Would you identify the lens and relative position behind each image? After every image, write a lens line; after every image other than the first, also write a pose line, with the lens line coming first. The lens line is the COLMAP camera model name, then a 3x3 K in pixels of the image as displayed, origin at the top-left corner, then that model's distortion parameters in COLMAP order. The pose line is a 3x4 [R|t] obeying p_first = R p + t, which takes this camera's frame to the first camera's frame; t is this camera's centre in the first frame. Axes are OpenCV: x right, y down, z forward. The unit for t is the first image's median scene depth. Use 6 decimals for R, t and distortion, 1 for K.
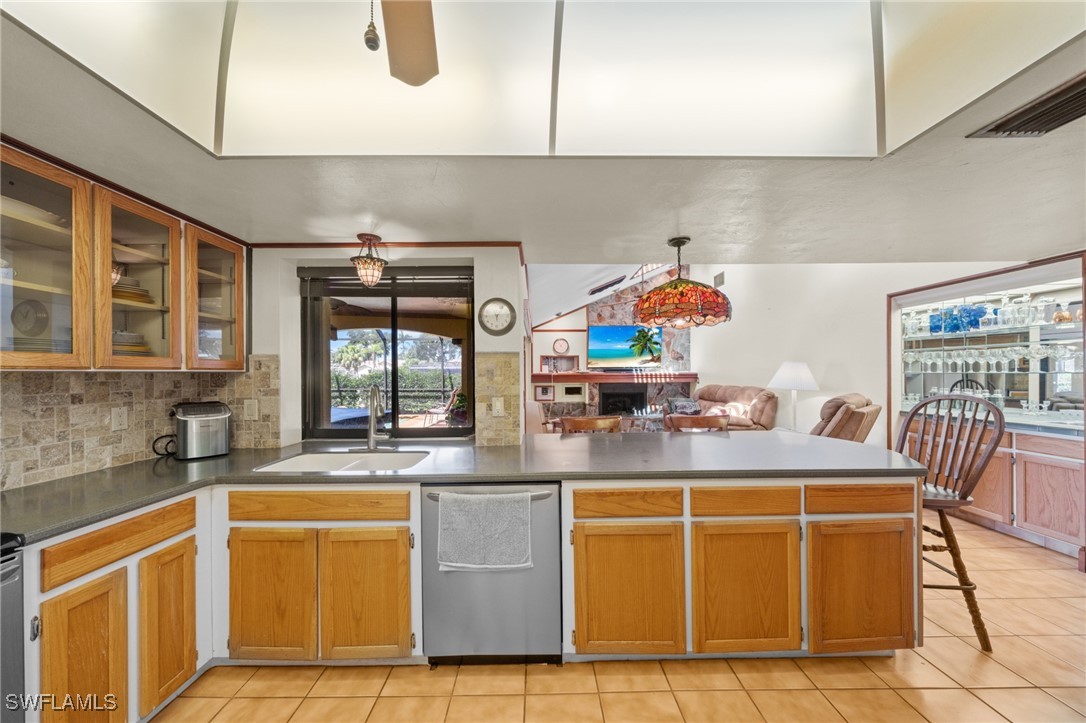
lens RADIAL K [[374.0, 0, 530.9], [0, 374.0, 374.8], [0, 0, 1]] dist [-0.002538, -0.000032]
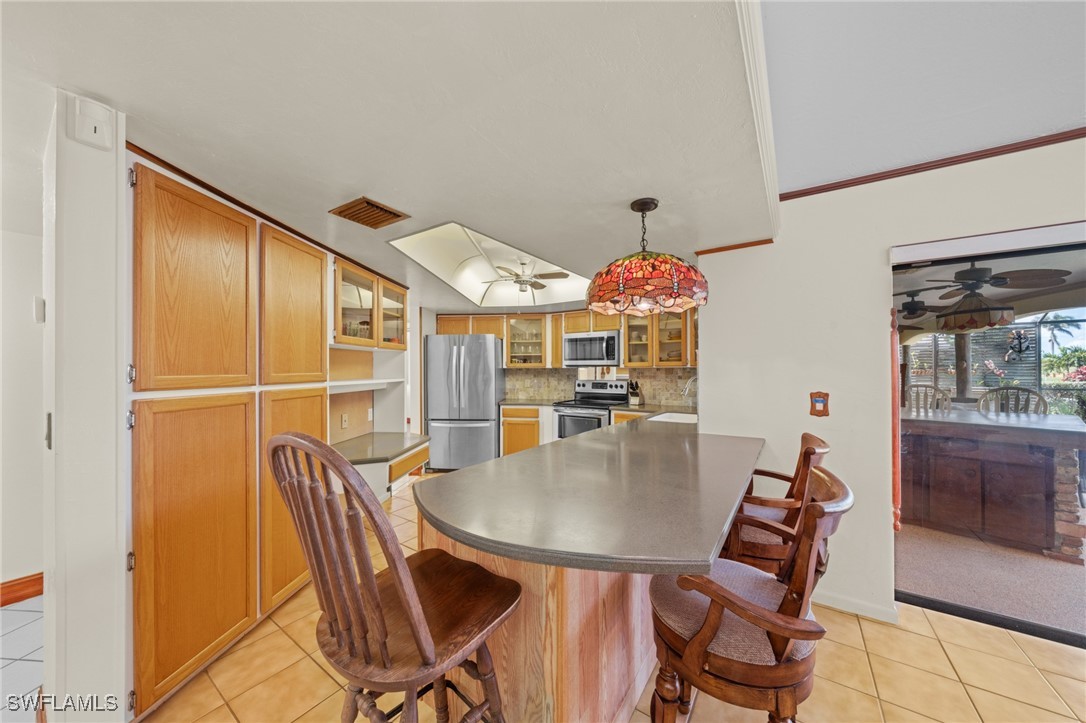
lens RADIAL K [[374.0, 0, 543.0], [0, 374.0, 370.1], [0, 0, 1]] dist [-0.002538, -0.000032]
pose [[-0.551354, 0.008070, -0.834232, 1.431261], [0.002504, 0.999965, 0.008018, -0.011307], [0.834268, 0.002332, -0.551355, 1.512955]]
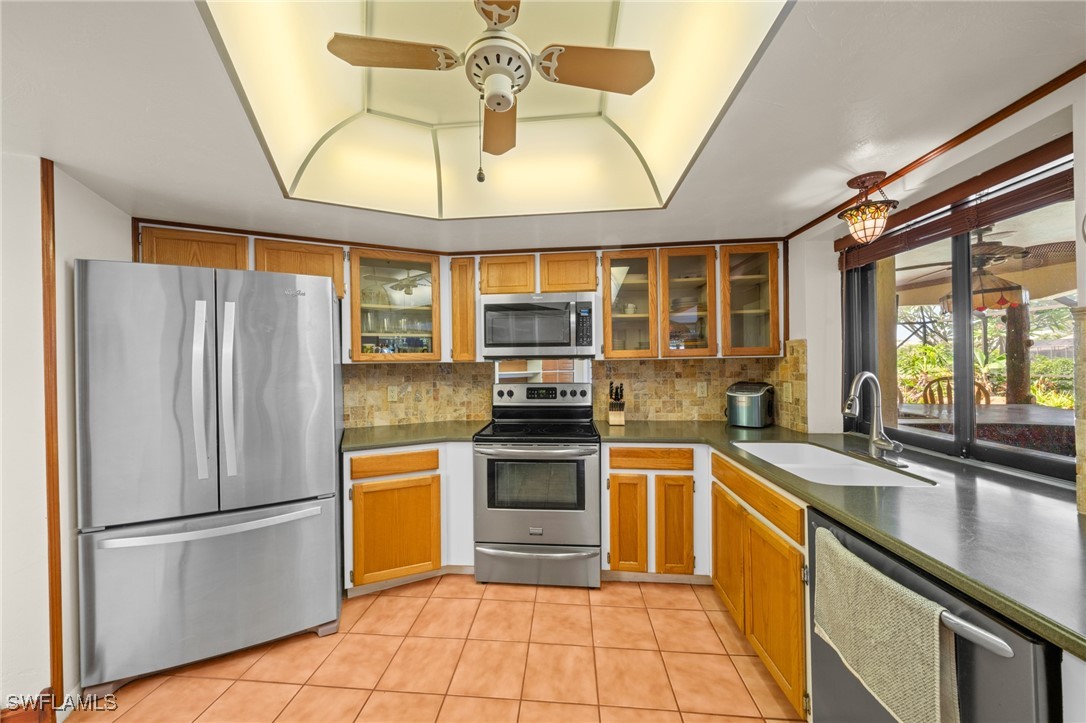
lens RADIAL K [[374.0, 0, 543.4], [0, 374.0, 363.0], [0, 0, 1]] dist [-0.002538, -0.000032]
pose [[-0.072014, 0.006970, -0.997379, 0.451290], [0.011985, 0.999909, 0.006123, -0.006554], [0.997332, -0.011512, -0.072091, 0.470882]]
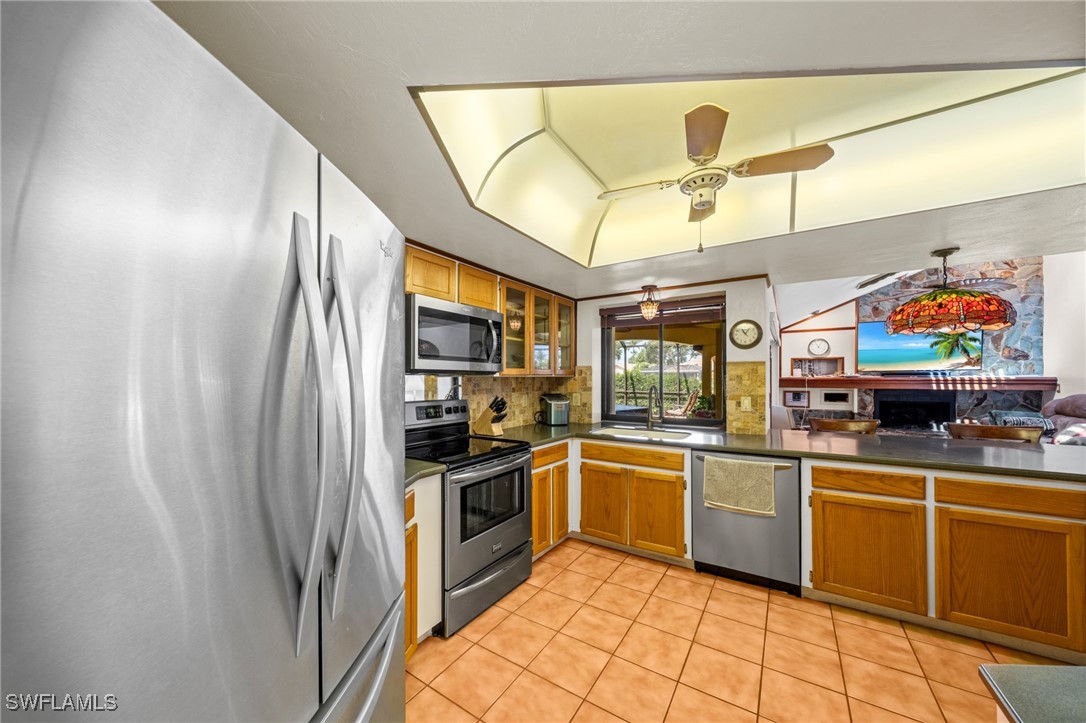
lens RADIAL K [[374.0, 0, 542.2], [0, 374.0, 379.5], [0, 0, 1]] dist [-0.002538, -0.000032]
pose [[0.843565, 0.006652, -0.536986, 0.014214], [-0.004708, 0.999976, 0.004992, -0.002861], [0.537006, -0.001683, 0.843577, -0.590564]]
